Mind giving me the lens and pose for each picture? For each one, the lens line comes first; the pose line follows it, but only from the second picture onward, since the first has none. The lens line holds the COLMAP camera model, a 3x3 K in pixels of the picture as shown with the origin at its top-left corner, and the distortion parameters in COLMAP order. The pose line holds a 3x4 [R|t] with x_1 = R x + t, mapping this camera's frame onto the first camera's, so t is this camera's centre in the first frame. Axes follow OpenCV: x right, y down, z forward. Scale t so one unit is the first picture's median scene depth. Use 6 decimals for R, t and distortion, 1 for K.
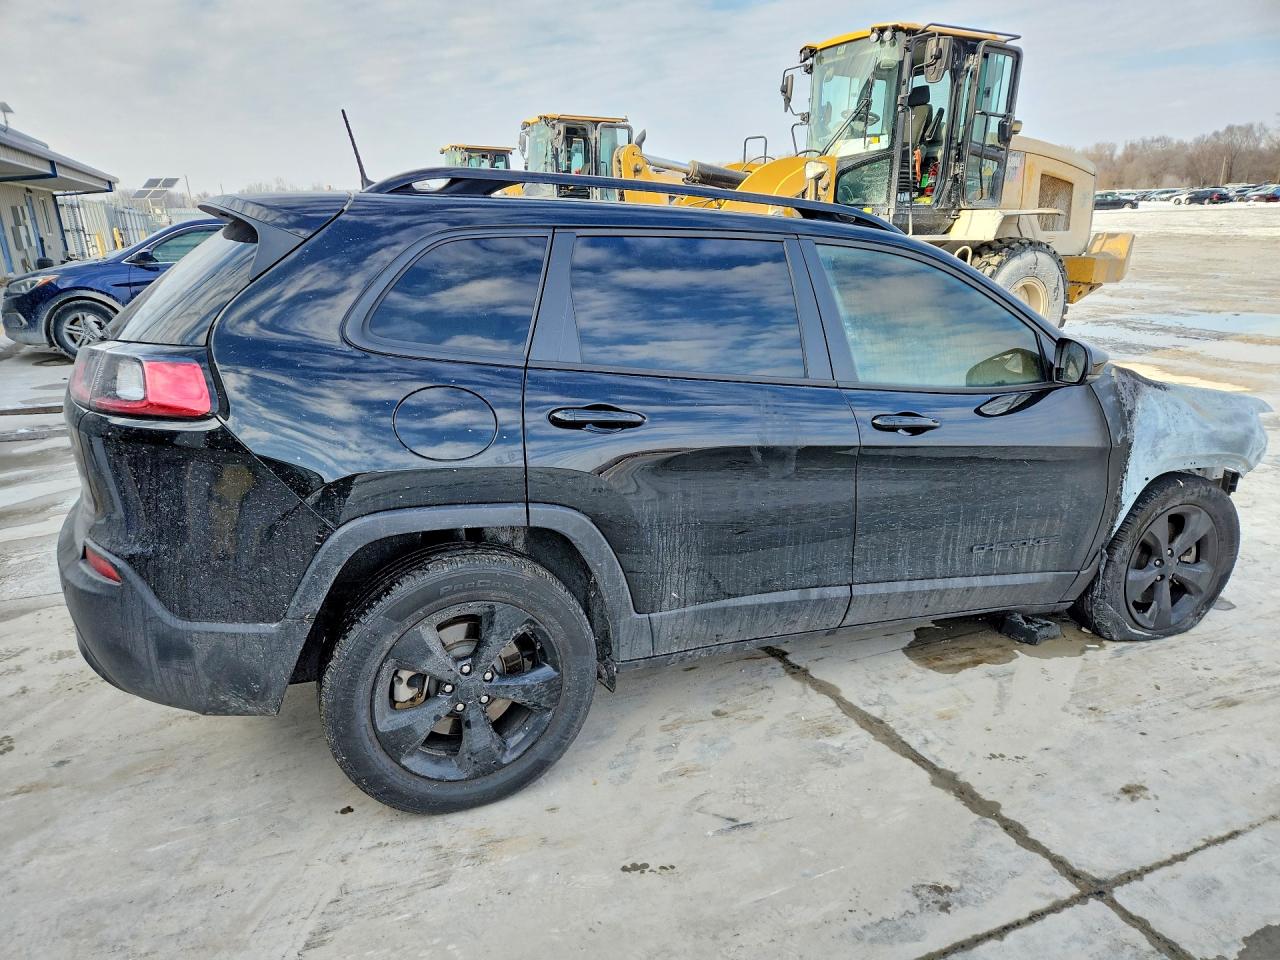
lens RADIAL K [[852.2, 0, 640.4], [0, 852.2, 473.1], [0, 0, 1]] dist [0.075512, -0.056135]
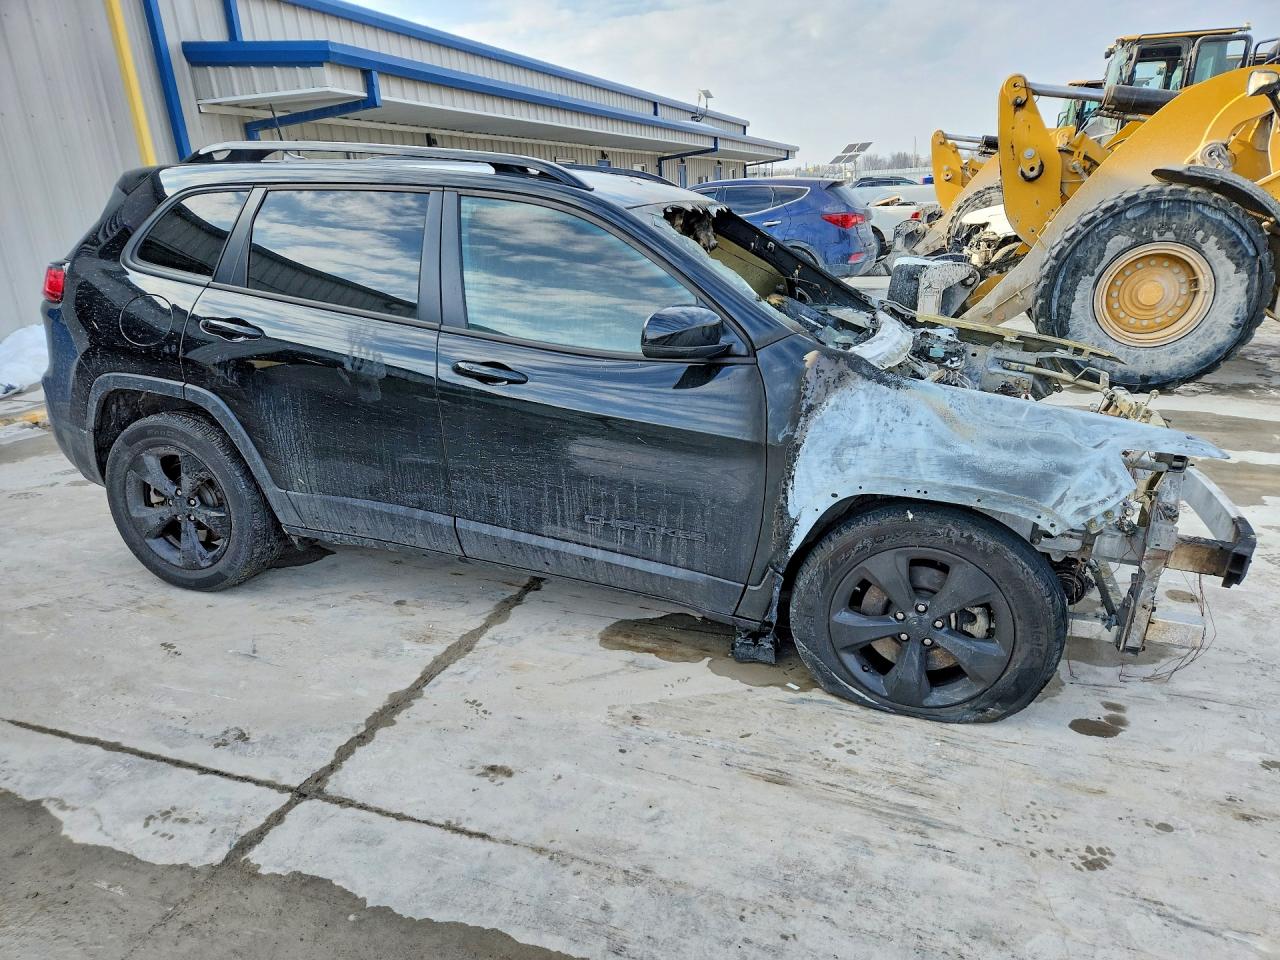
lens RADIAL K [[862.4, 0, 640.0], [0, 862.4, 480.0], [0, 0, 1]] dist [0.080085, -0.061257]
pose [[0.724669, 0.198306, -0.659947, 0.988395], [-0.165643, 0.979746, 0.112514, -0.067476], [0.668893, 0.027780, 0.742840, 0.300967]]
